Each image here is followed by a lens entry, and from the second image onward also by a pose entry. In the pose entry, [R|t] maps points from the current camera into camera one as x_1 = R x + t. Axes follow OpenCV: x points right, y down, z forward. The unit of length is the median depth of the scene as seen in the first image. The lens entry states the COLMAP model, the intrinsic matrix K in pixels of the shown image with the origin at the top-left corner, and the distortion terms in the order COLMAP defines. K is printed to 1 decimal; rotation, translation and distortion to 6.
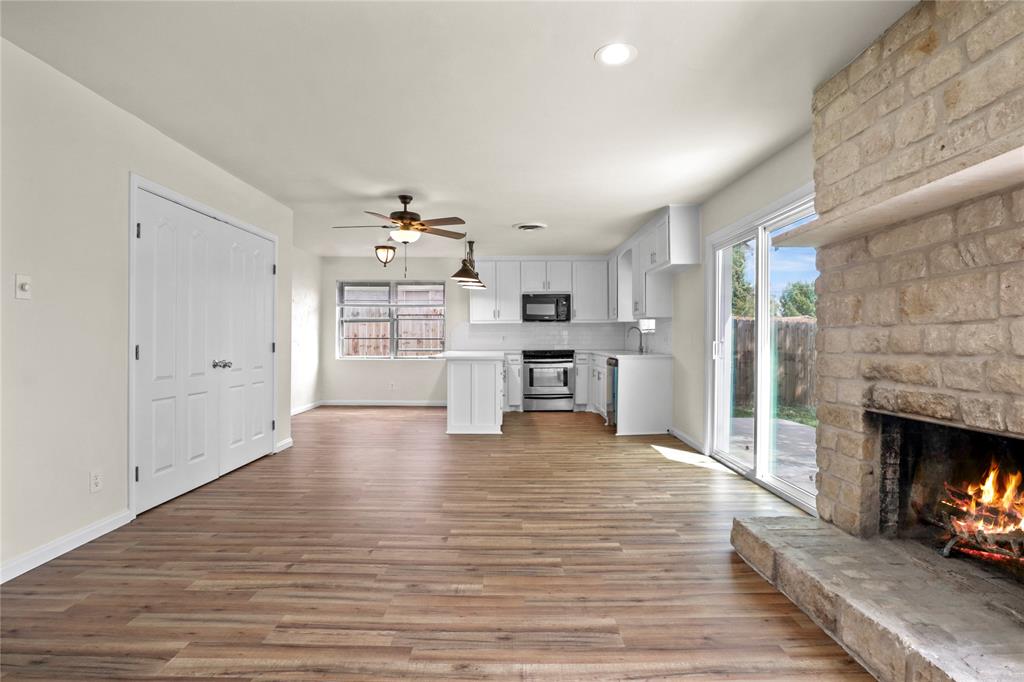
lens RADIAL K [[520.1, 0, 513.6], [0, 520.1, 341.9], [0, 0, 1]] dist [-0.033197, 0.007667]
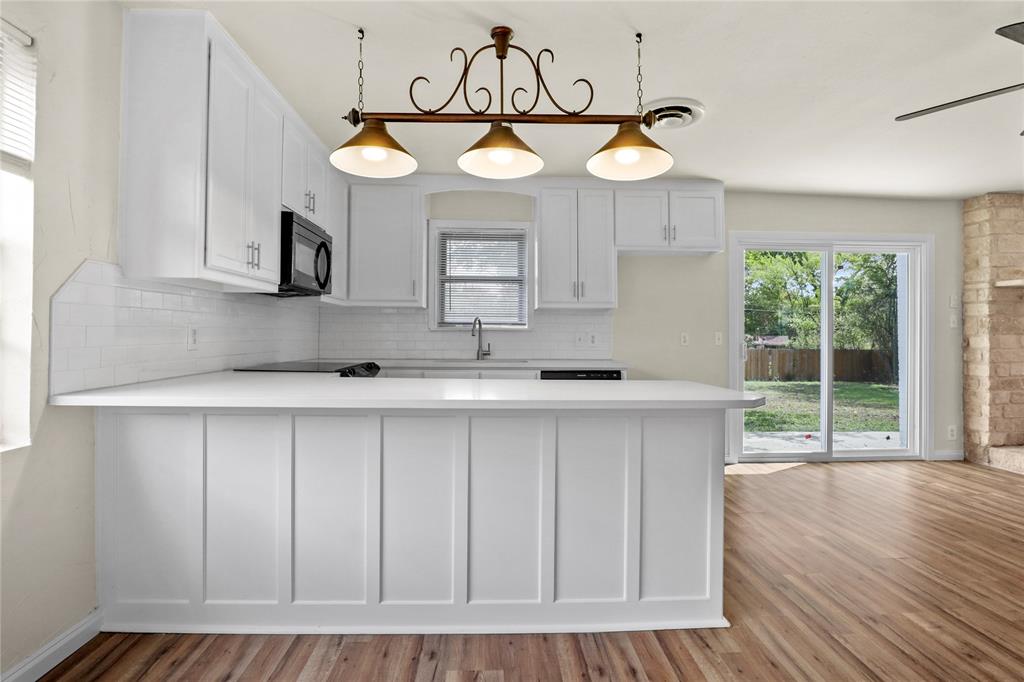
lens RADIAL K [[534.6, 0, 521.6], [0, 534.6, 337.0], [0, 0, 1]] dist [-0.033553, 0.007592]
pose [[-0.045355, 0.001045, 0.998970, -1.090624], [0.001488, 0.999998, -0.000978, -0.019074], [-0.998970, 0.001442, -0.045357, 2.728734]]
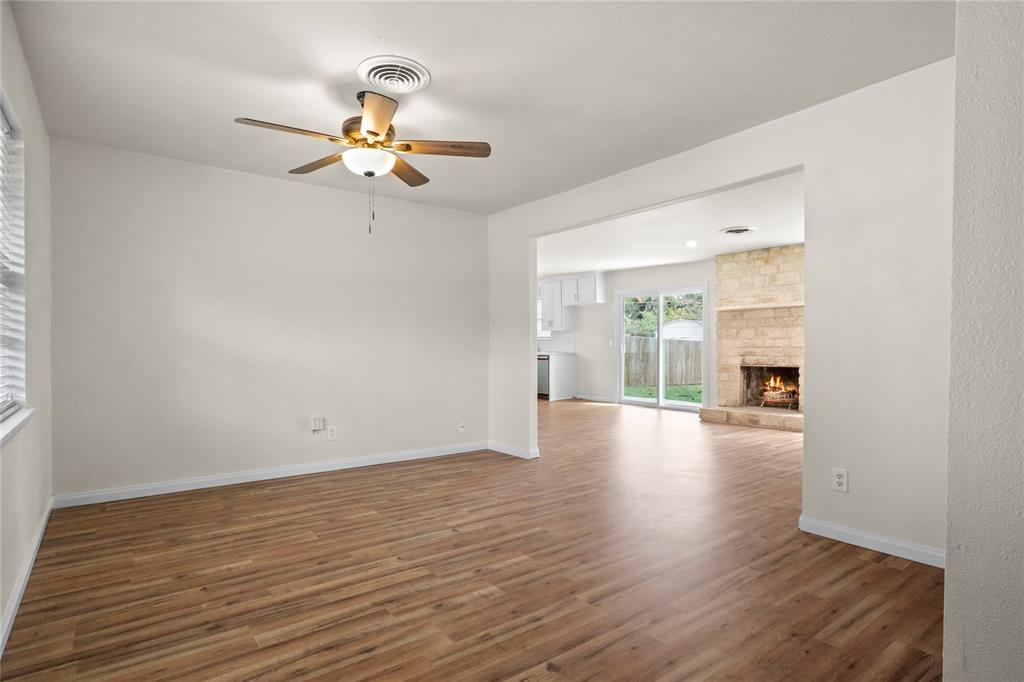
lens RADIAL K [[535.3, 0, 514.9], [0, 535.3, 346.8], [0, 0, 1]] dist [-0.001468, 0.007043]
pose [[0.797058, -0.006232, 0.603871, -2.181724], [0.004849, 0.999981, 0.003920, -0.002980], [-0.603884, -0.000197, 0.797072, -0.713982]]
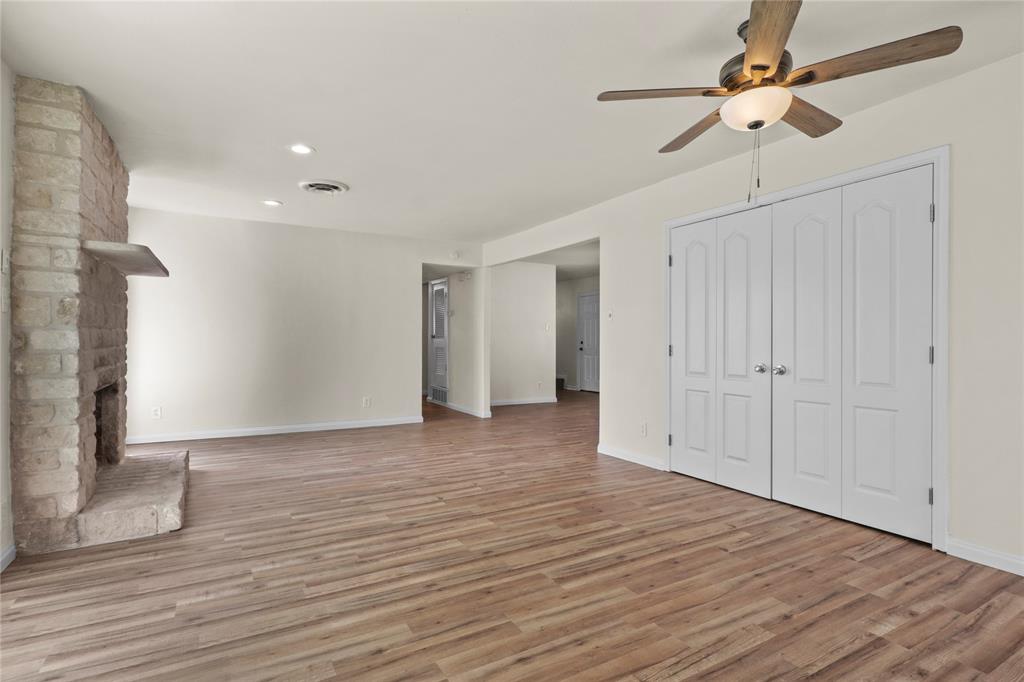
lens RADIAL K [[520.1, 0, 508.8], [0, 520.1, 352.6], [0, 0, 1]] dist [-0.033197, 0.007667]
pose [[-0.871751, 0.007153, -0.489898, 0.367412], [-0.005380, 0.999693, 0.024168, -0.004325], [0.489921, 0.023704, -0.871445, 2.382702]]
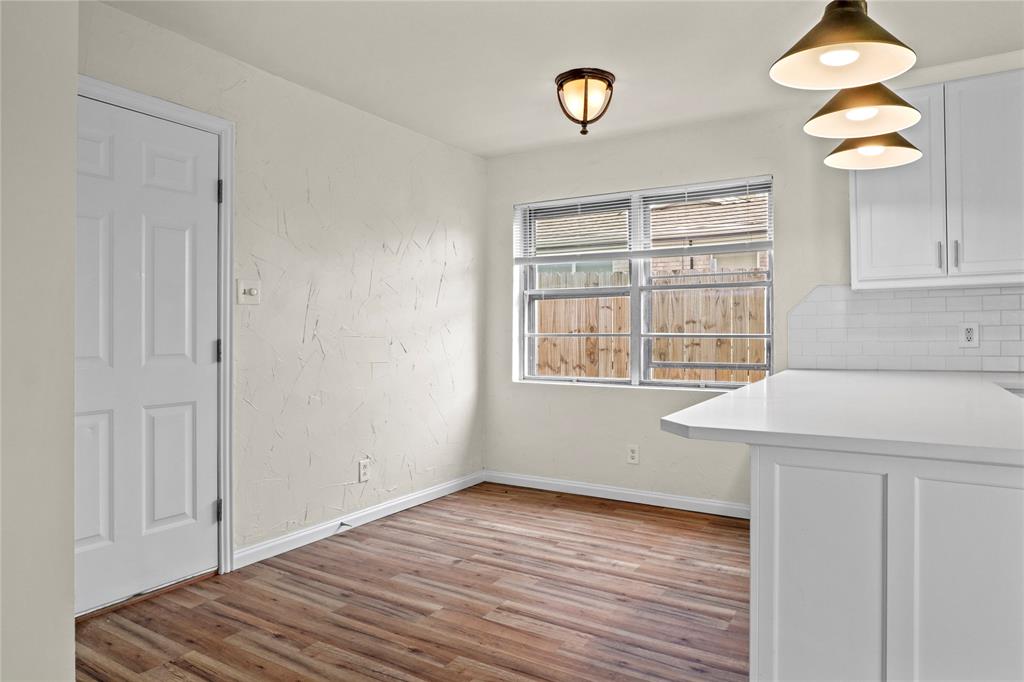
lens RADIAL K [[629.7, 0, 518.0], [0, 629.7, 332.8], [0, 0, 1]] dist [-0.032988, 0.022862]
pose [[0.854012, -0.002382, -0.520249, -0.183574], [-0.002755, 0.999955, -0.009101, -0.012237], [0.520247, 0.009206, 0.853966, 1.780211]]
